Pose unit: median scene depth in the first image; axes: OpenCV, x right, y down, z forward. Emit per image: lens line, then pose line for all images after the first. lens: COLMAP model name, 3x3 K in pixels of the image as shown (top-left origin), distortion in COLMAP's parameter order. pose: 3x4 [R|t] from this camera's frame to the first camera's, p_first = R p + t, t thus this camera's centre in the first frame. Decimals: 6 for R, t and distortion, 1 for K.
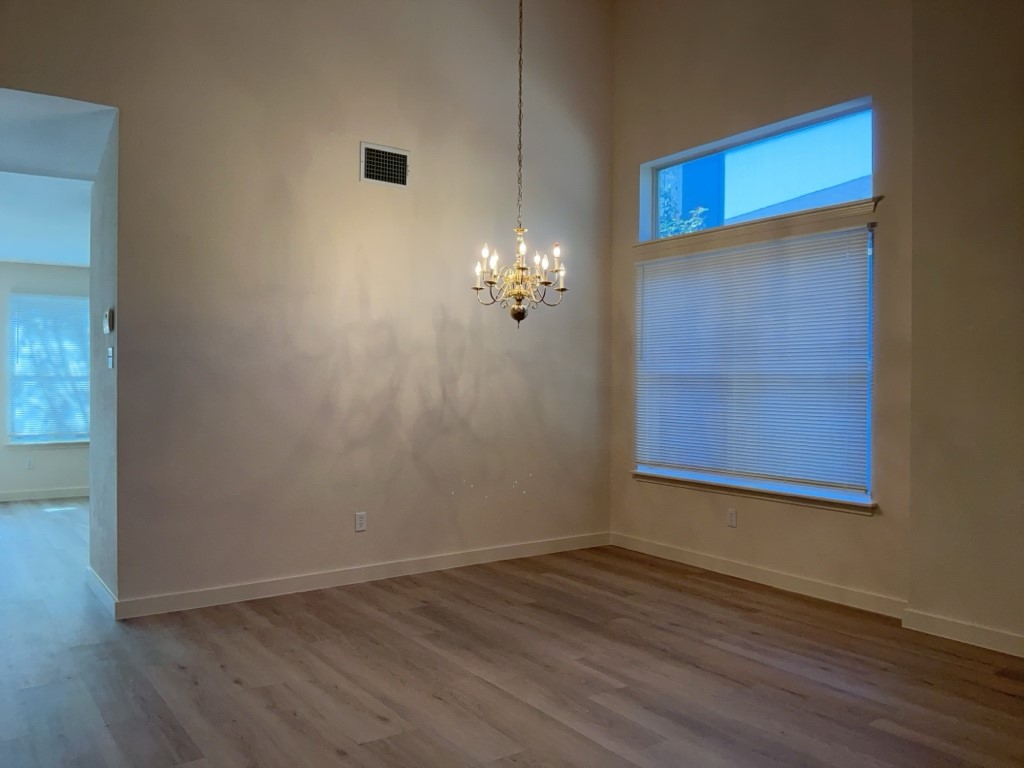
lens RADIAL K [[810.9, 0, 507.6], [0, 810.9, 383.4], [0, 0, 1]] dist [0.087812, -0.160355]
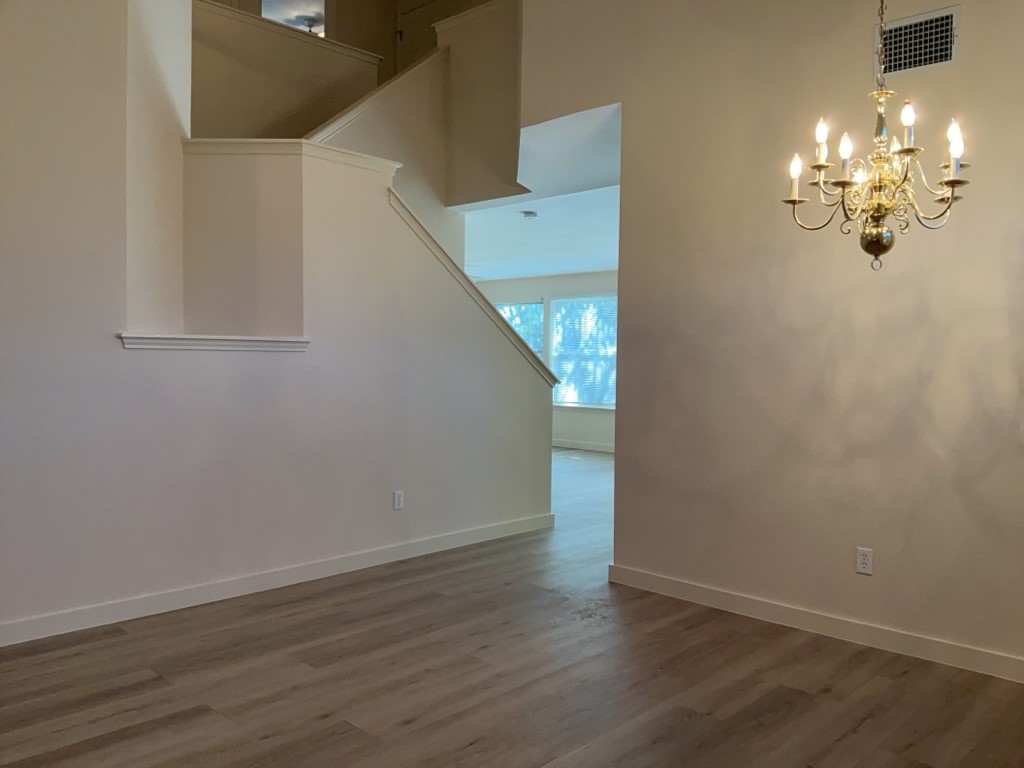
lens RADIAL K [[810.9, 0, 509.9], [0, 810.9, 382.4], [0, 0, 1]] dist [0.087812, -0.160355]
pose [[0.198152, 0.027742, -0.979779, 0.513854], [-0.017403, 0.999541, 0.024782, 0.001787], [0.980017, 0.012140, 0.198544, 0.619487]]
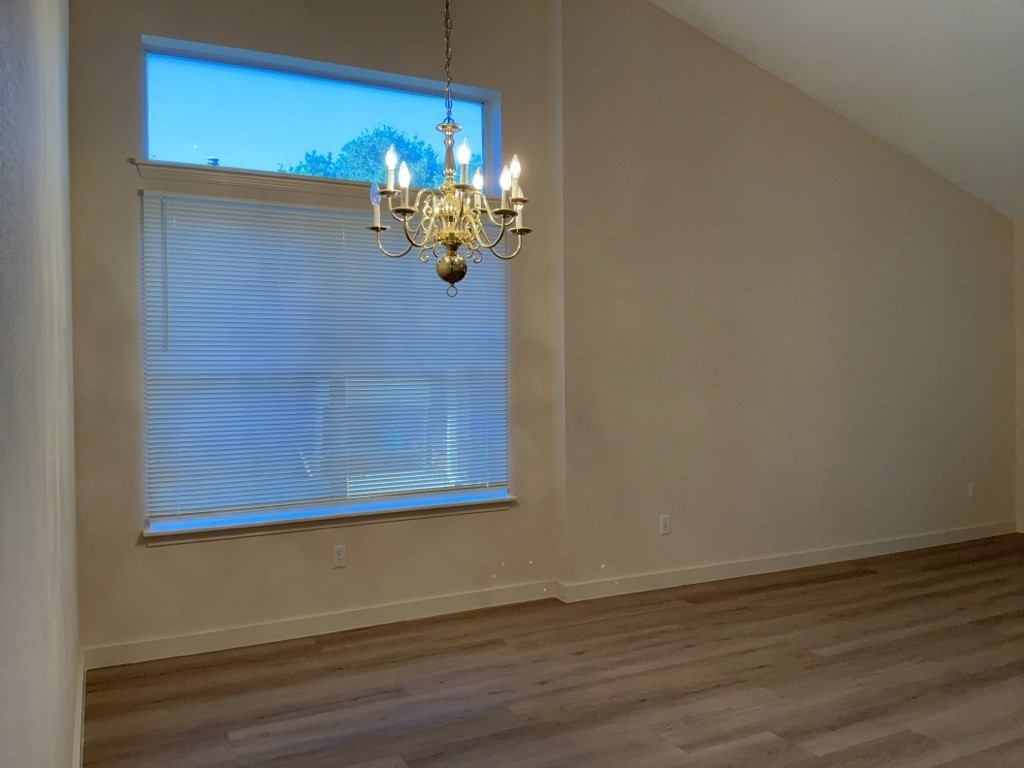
lens RADIAL K [[810.9, 0, 514.7], [0, 810.9, 378.2], [0, 0, 1]] dist [0.087812, -0.160355]
pose [[0.138256, -0.012751, 0.990314, -0.552532], [0.015838, 0.999818, 0.010663, -0.012516], [-0.990270, 0.014210, 0.138433, 0.851552]]
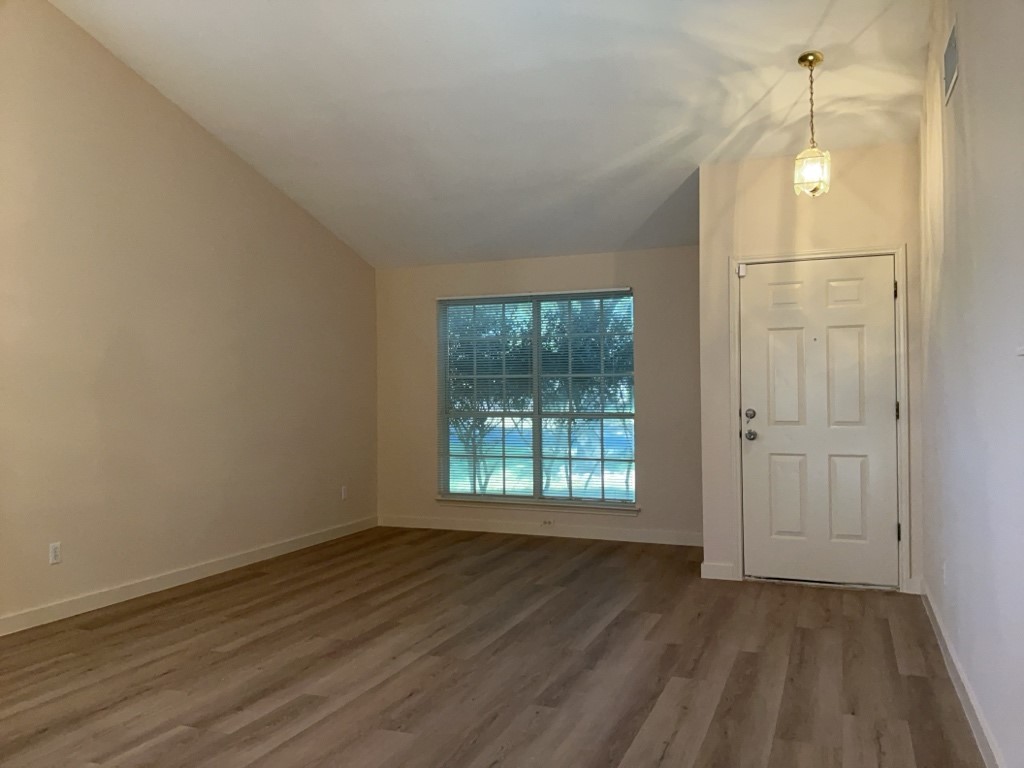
lens RADIAL K [[810.9, 0, 513.5], [0, 810.9, 380.6], [0, 0, 1]] dist [0.087812, -0.160355]
pose [[-0.551579, 0.012816, 0.834024, -0.610525], [0.007328, 0.999918, -0.010519, -0.000562], [-0.834091, 0.000309, -0.551628, 0.891568]]
